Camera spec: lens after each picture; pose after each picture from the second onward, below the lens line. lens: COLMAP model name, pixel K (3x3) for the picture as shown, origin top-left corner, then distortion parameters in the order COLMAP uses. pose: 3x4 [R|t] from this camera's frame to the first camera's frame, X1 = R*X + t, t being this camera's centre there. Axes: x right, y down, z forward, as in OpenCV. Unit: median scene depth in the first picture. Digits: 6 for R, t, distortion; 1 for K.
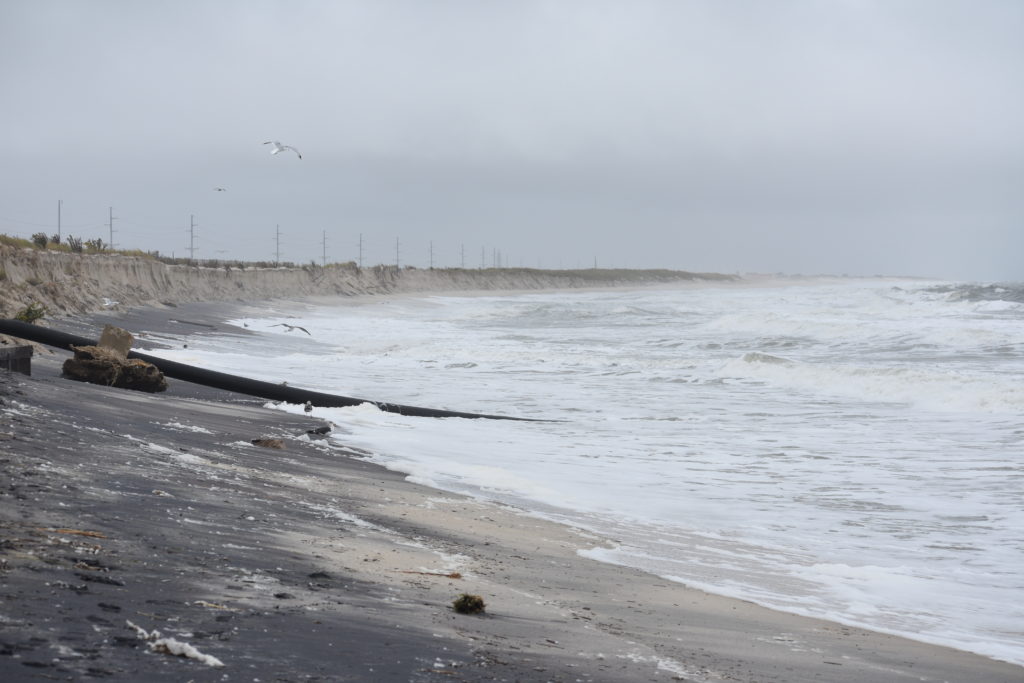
lens RADIAL K [[3089.0, 0, 511.9], [0, 3089.0, 341.3], [0, 0, 1]] dist [-0.162461, 0.000000]
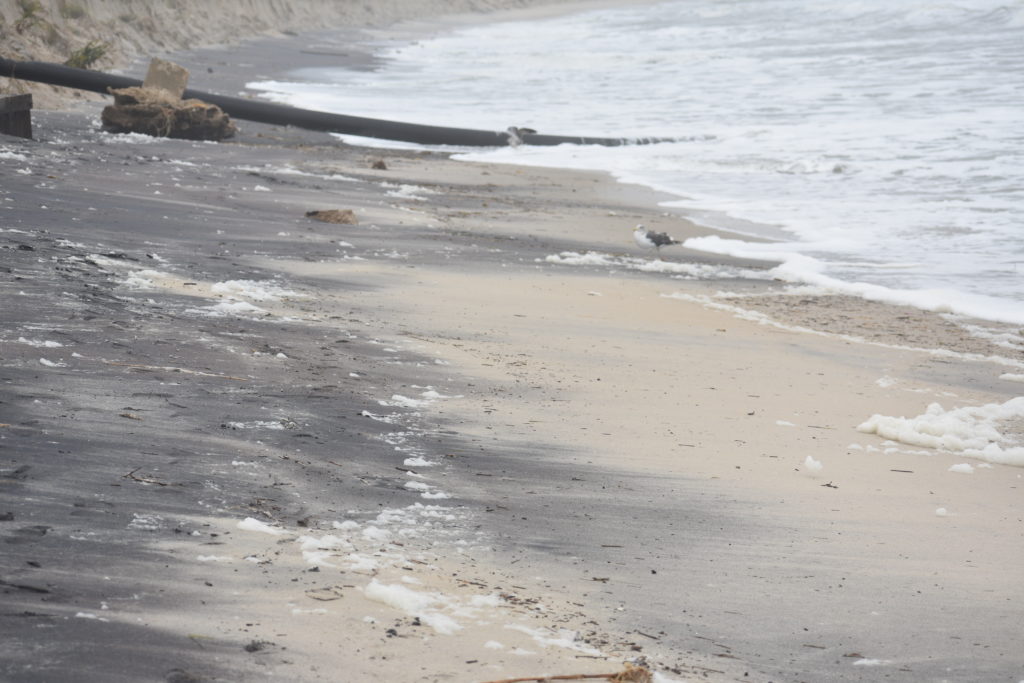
lens RADIAL K [[3089.0, 0, 512.2], [0, 3089.0, 341.8], [0, 0, 1]] dist [-0.162461, 0.000000]
pose [[0.996622, -0.063709, -0.051823, -0.000807], [0.068257, 0.993478, 0.091332, 0.000190], [0.045667, -0.094561, 0.994471, 0.045827]]
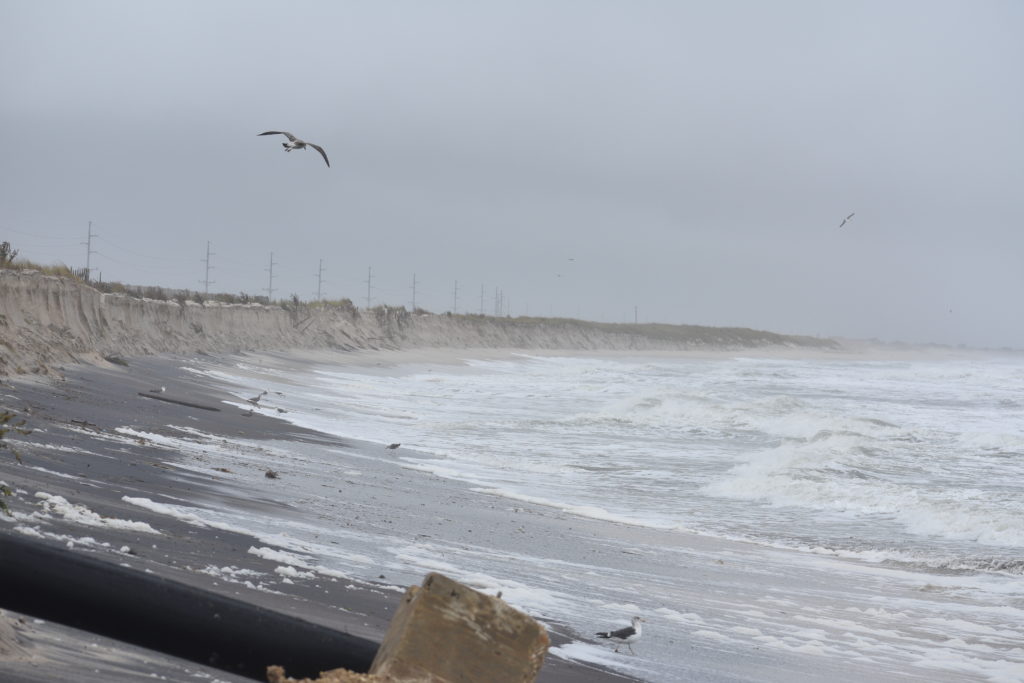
lens RADIAL K [[4205.9, 0, 512.1], [0, 4205.9, 341.2], [0, 0, 1]] dist [0.191122, 0.000000]
pose [[0.998983, 0.045086, 0.000556, -0.027054], [-0.045070, 0.998828, -0.017665, -0.003690], [-0.001352, 0.017622, 0.999844, 0.148982]]
